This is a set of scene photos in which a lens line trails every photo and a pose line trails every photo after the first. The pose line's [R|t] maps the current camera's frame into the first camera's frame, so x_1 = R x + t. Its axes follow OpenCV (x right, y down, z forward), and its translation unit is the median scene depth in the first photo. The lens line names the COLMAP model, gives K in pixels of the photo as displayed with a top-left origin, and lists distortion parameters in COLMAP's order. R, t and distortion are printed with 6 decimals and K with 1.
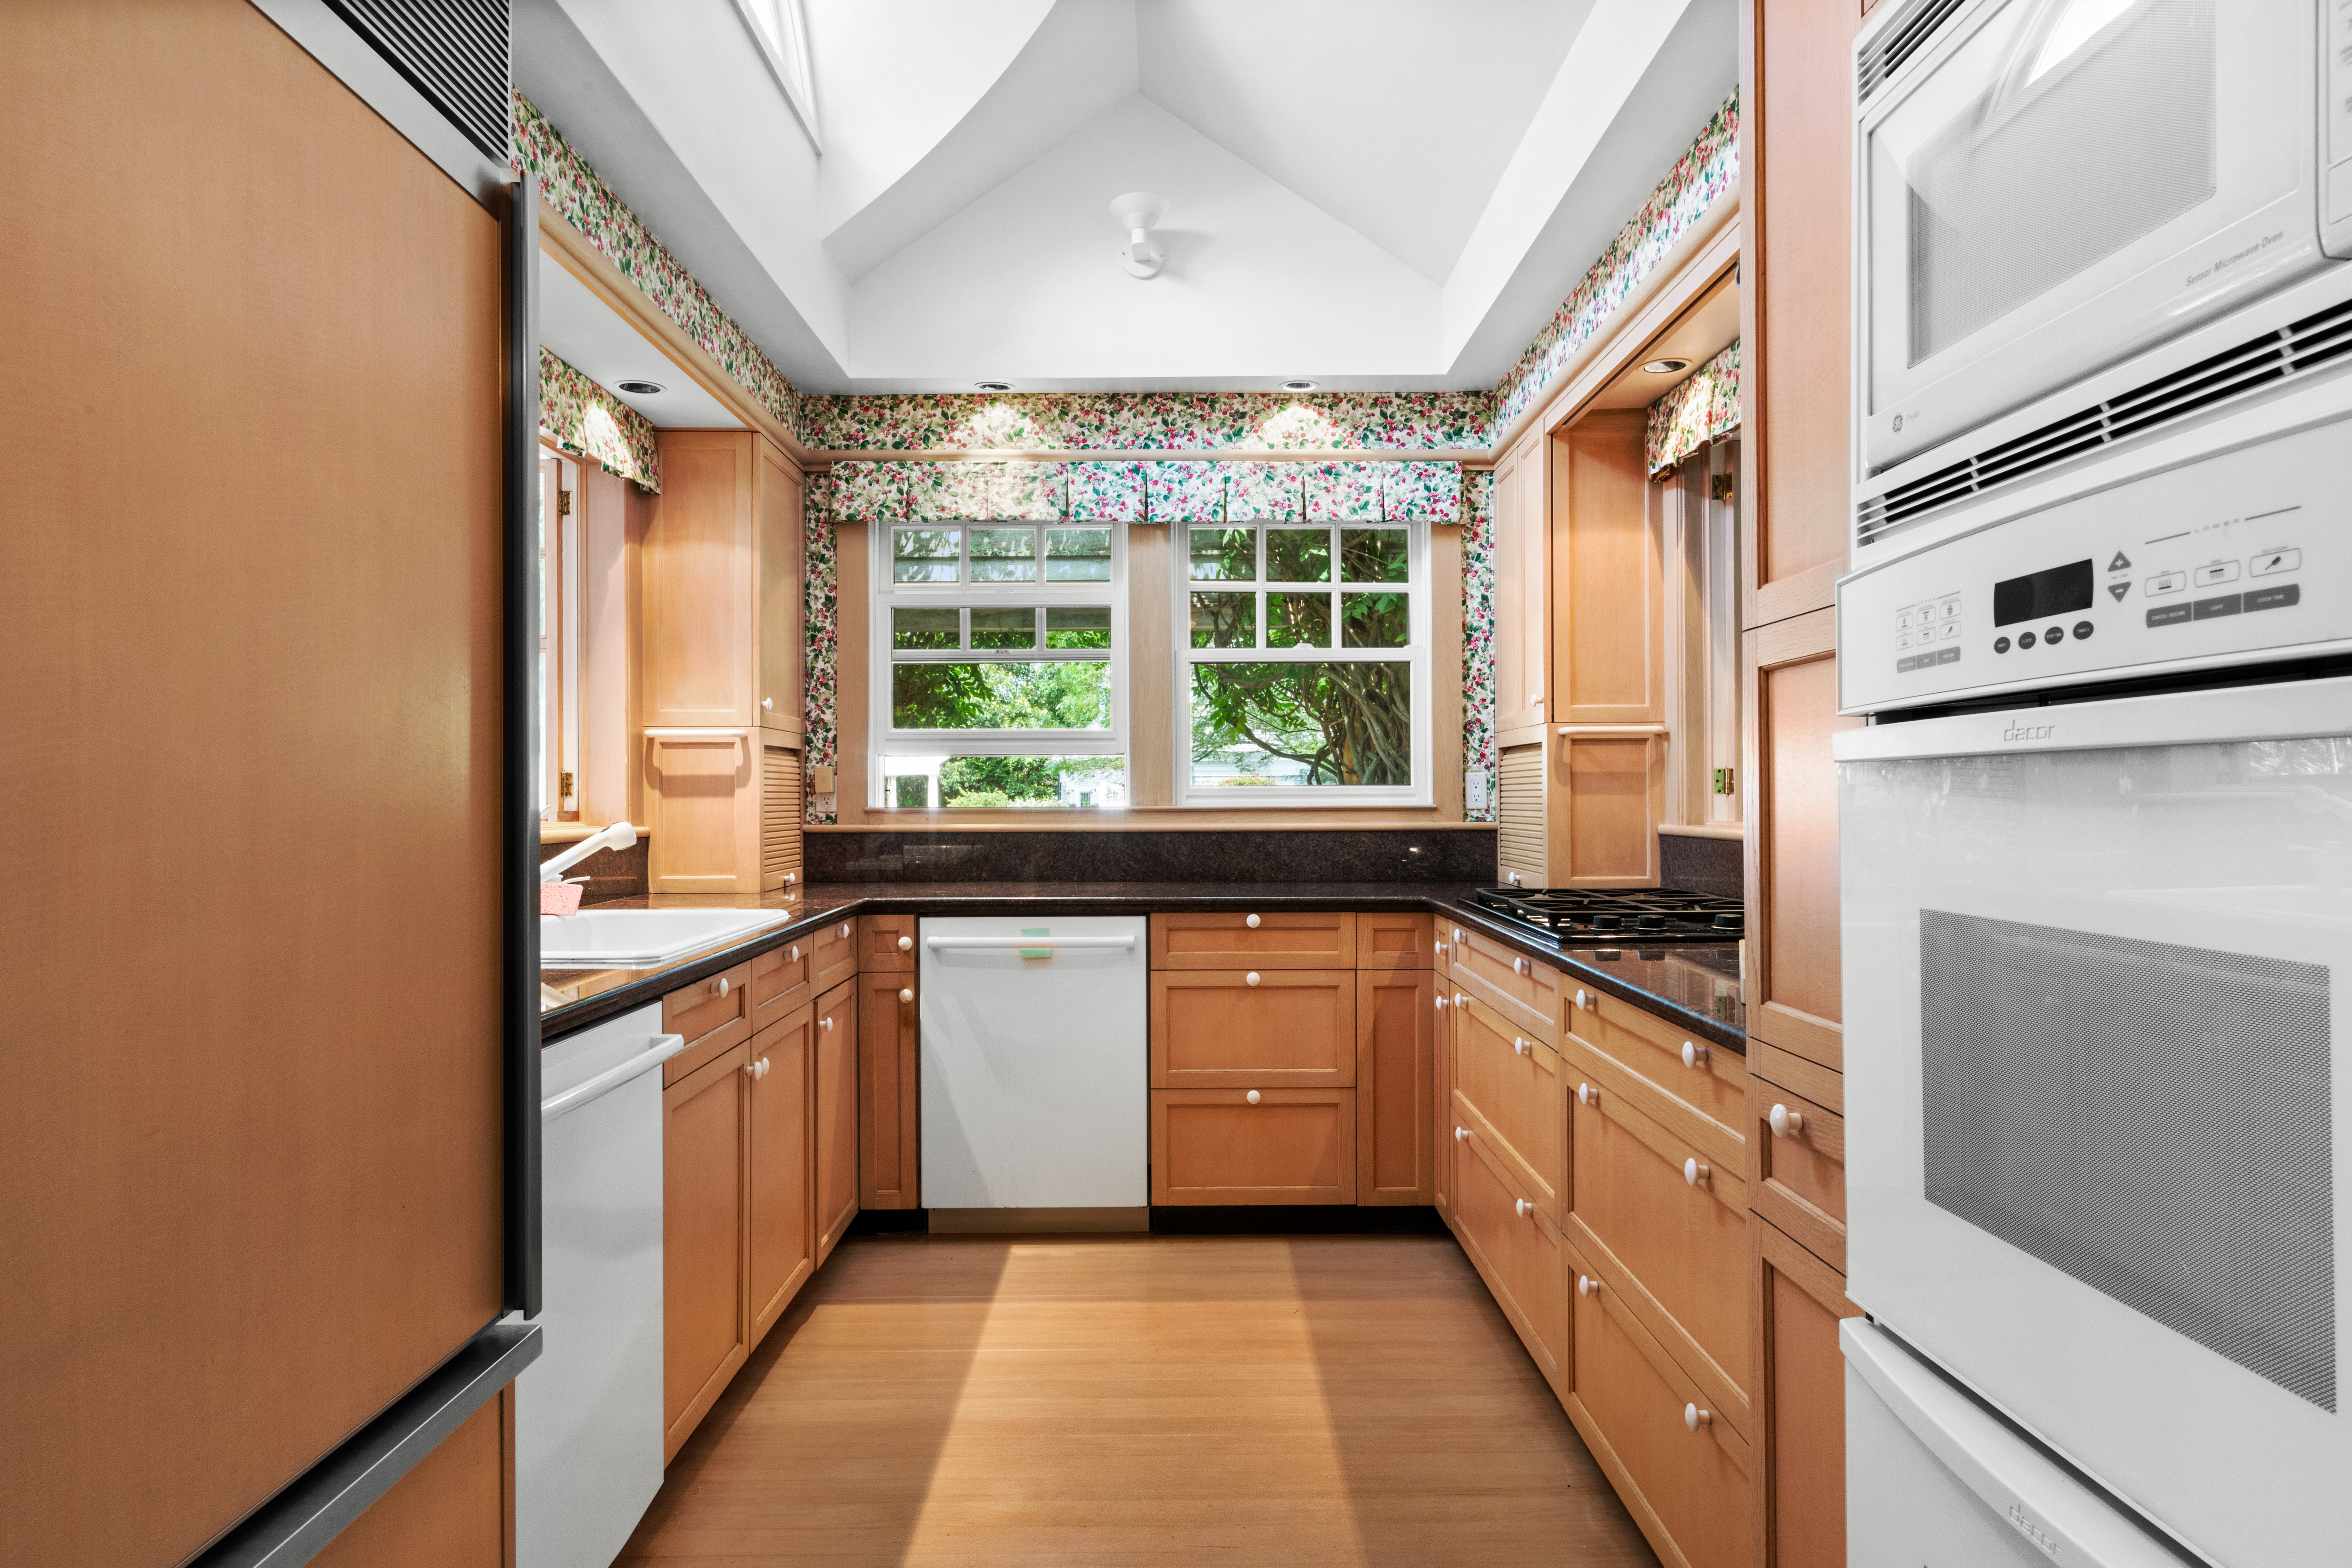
lens RADIAL K [[1393.6, 0, 1189.2], [0, 1393.6, 797.9], [0, 0, 1]] dist [-0.003395, 0.001985]
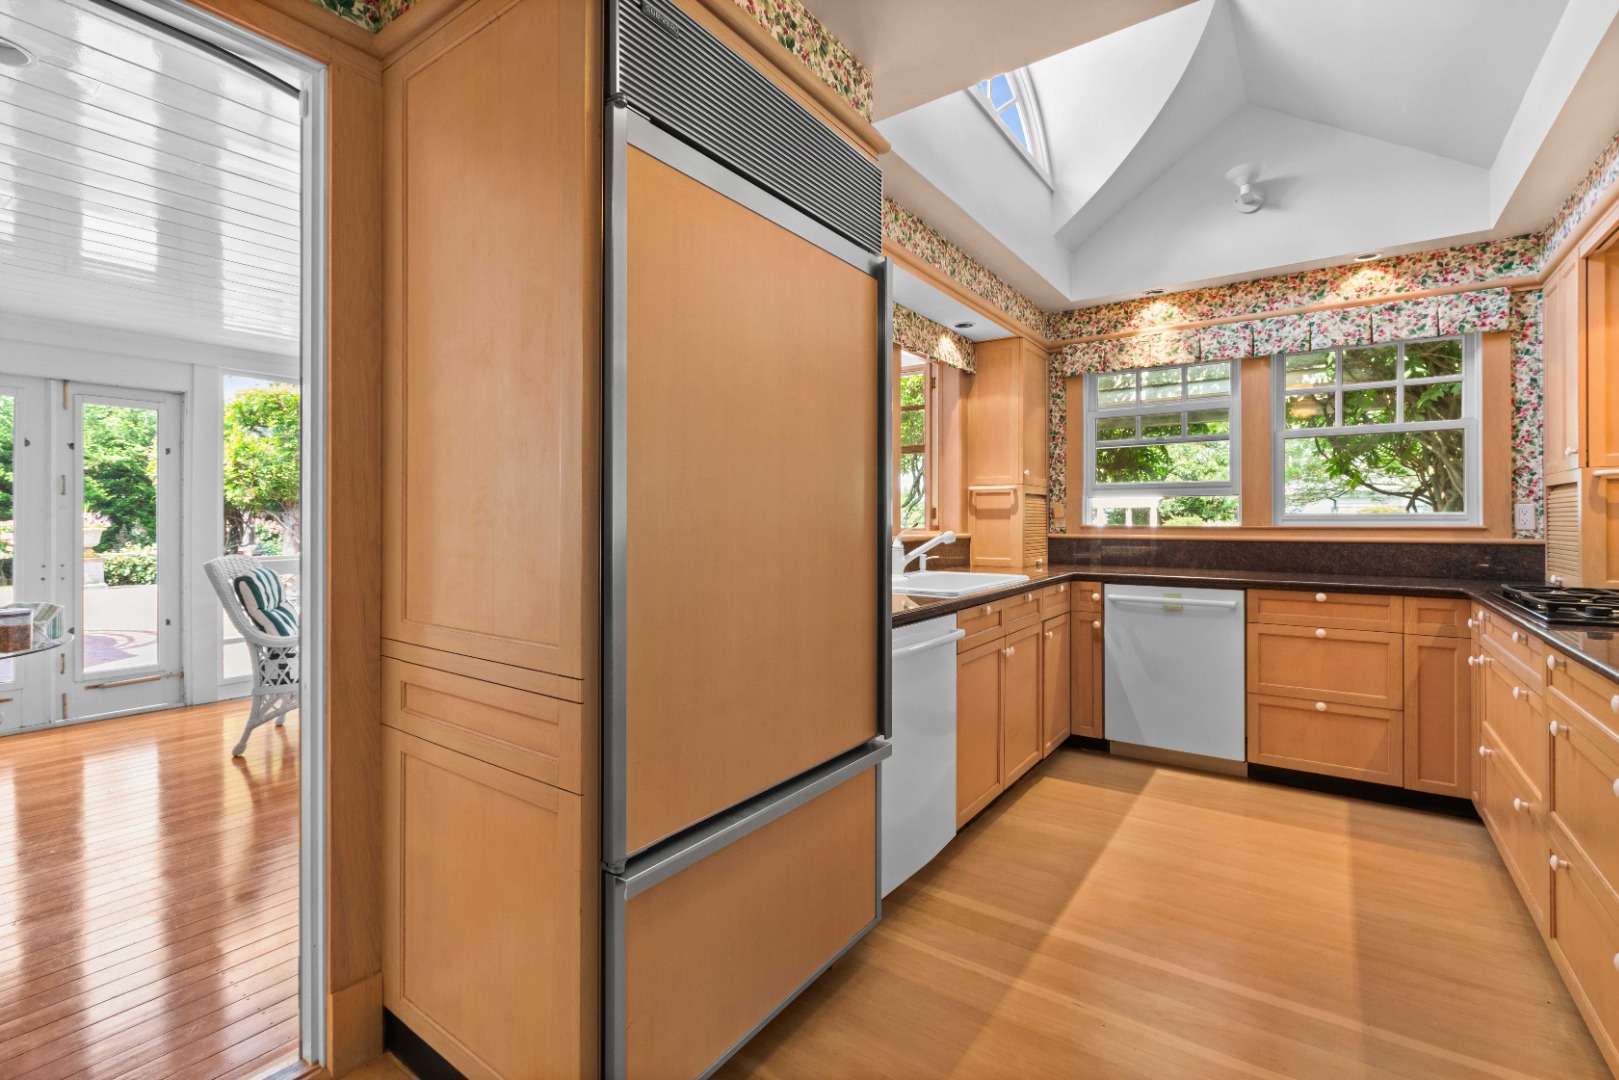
lens RADIAL K [[738.2, 0, 802.8], [0, 738.2, 517.0], [0, 0, 1]] dist [0.002093, -0.003008]
pose [[0.806873, 0.001492, -0.590723, 0.064379], [-0.003716, 0.999990, -0.002550, -0.000538], [0.590713, 0.004253, 0.806871, -0.042887]]
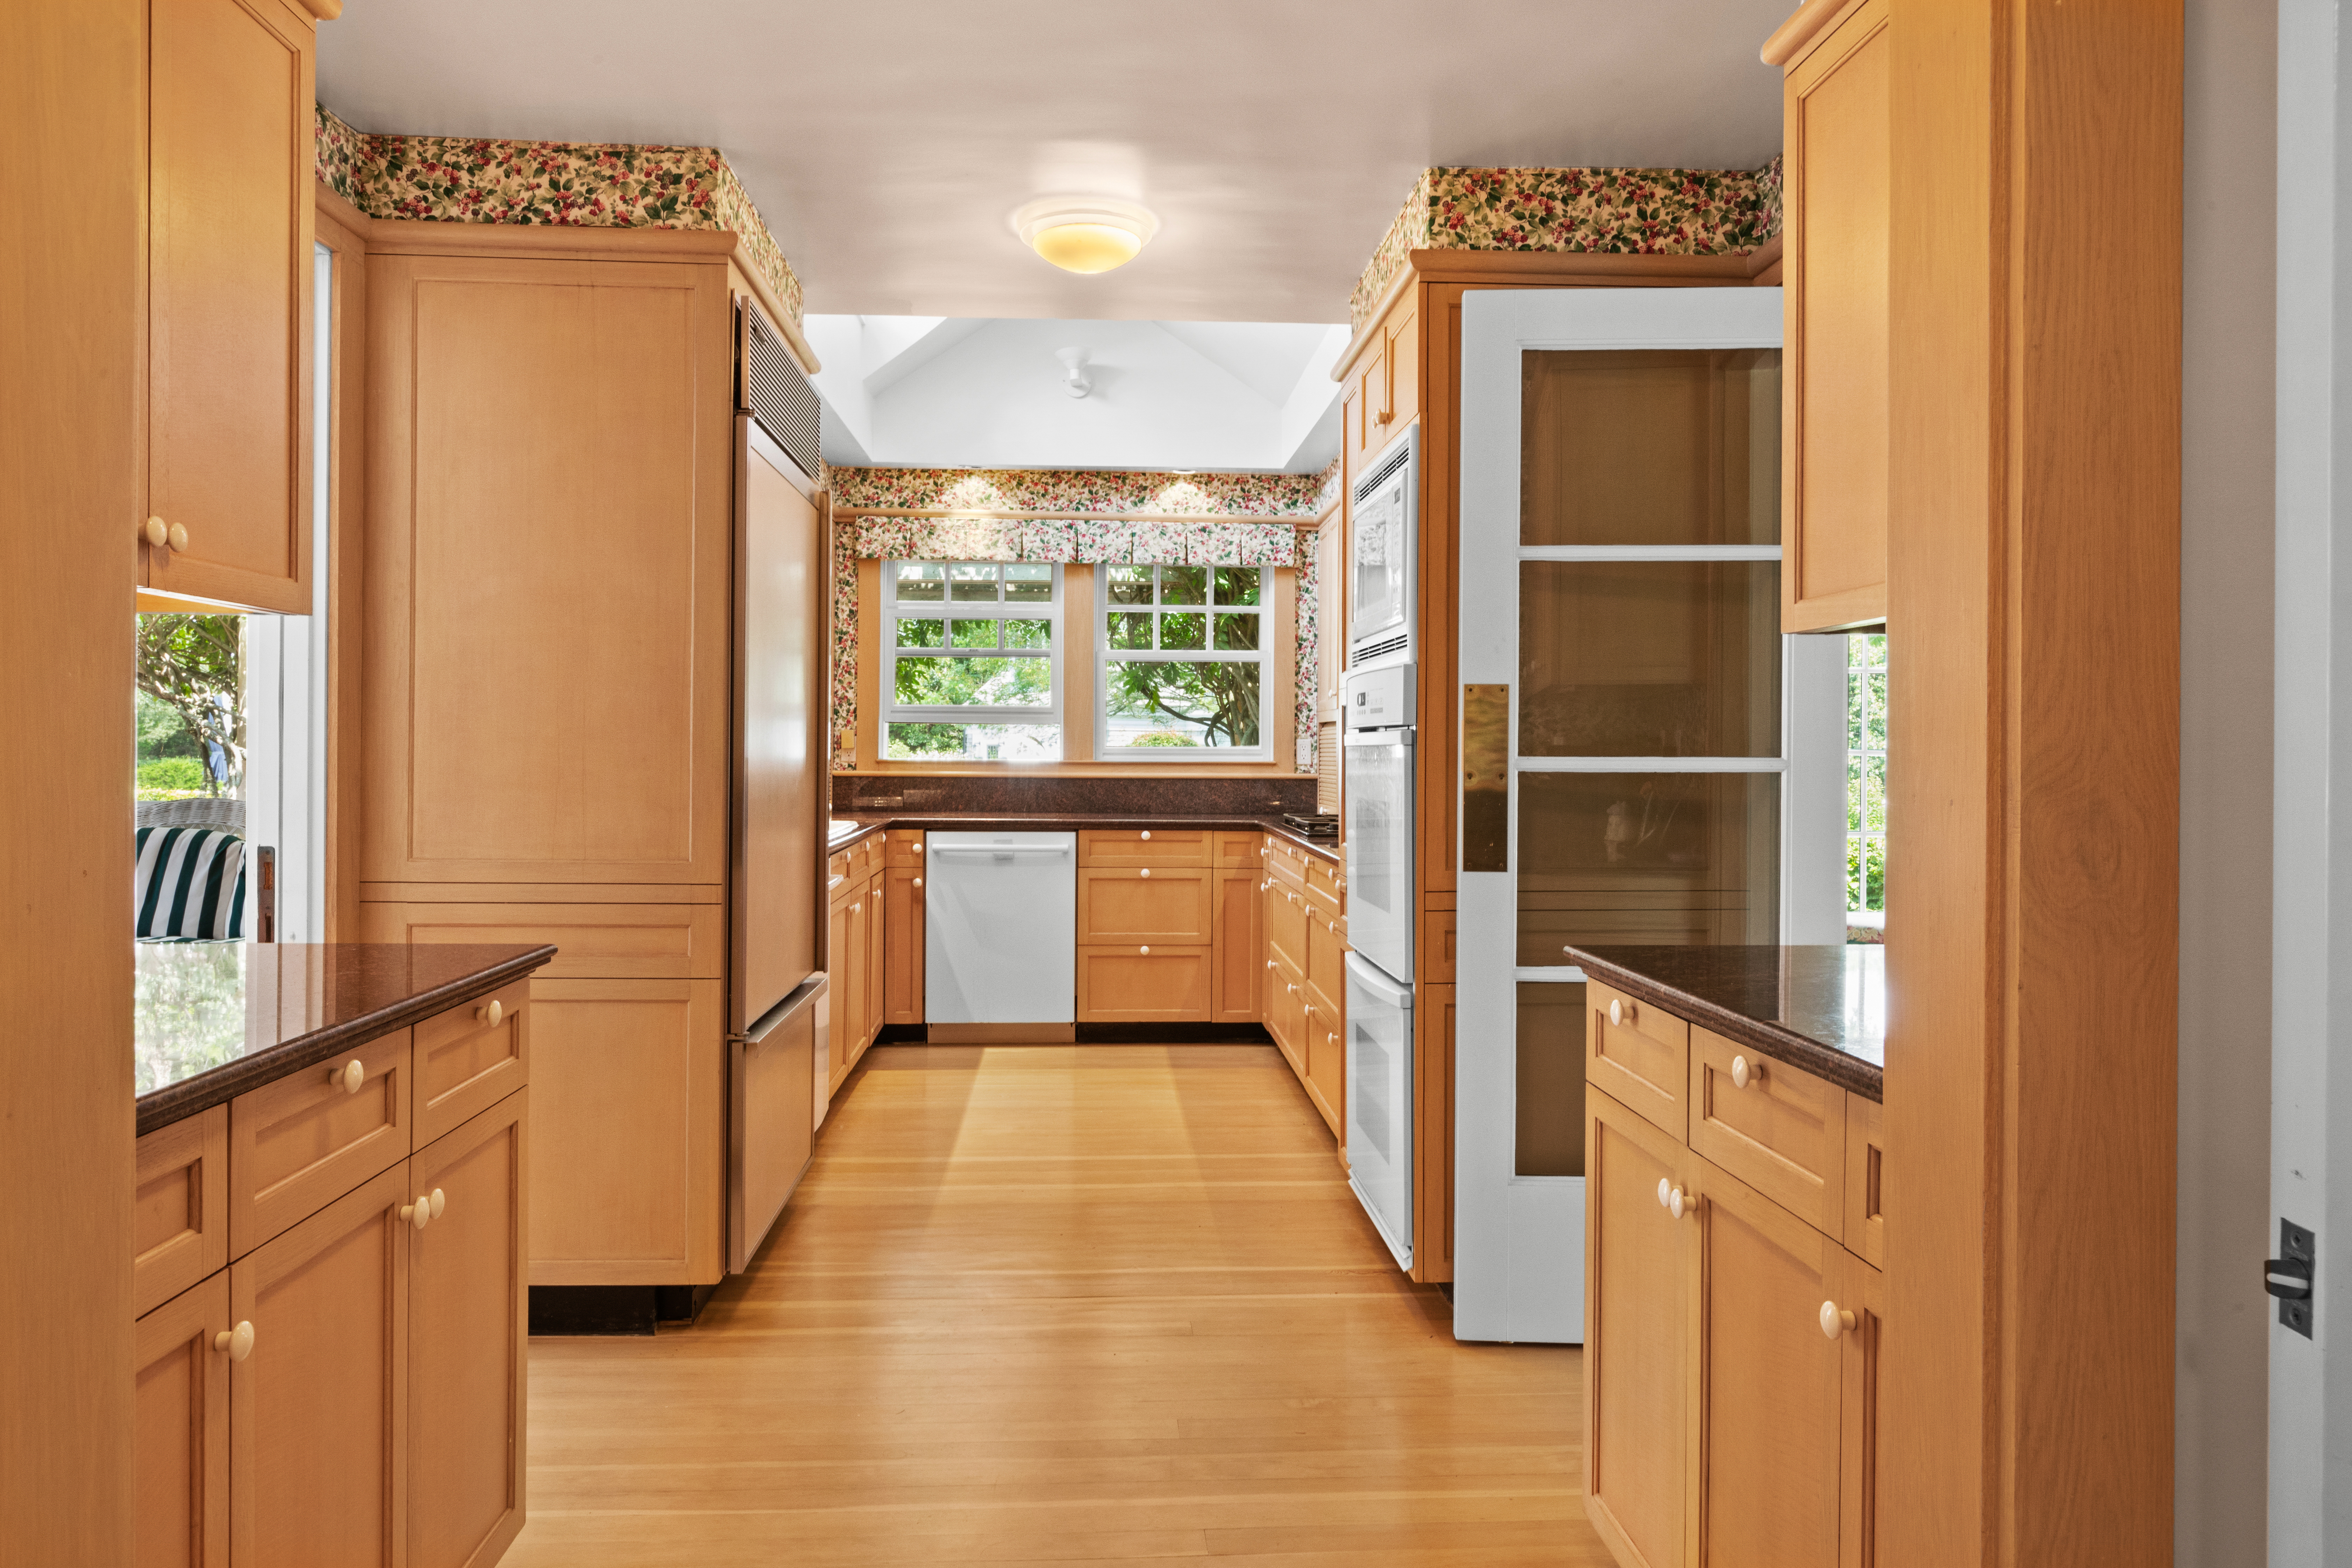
lens RADIAL K [[1589.6, 0, 1194.8], [0, 1589.6, 740.2], [0, 0, 1]] dist [0.007005, 0.000498]
pose [[0.998257, 0.011256, 0.057932, -0.002698], [-0.010827, 0.999912, -0.007714, -0.003621], [-0.058013, 0.007074, 0.998291, -0.725188]]
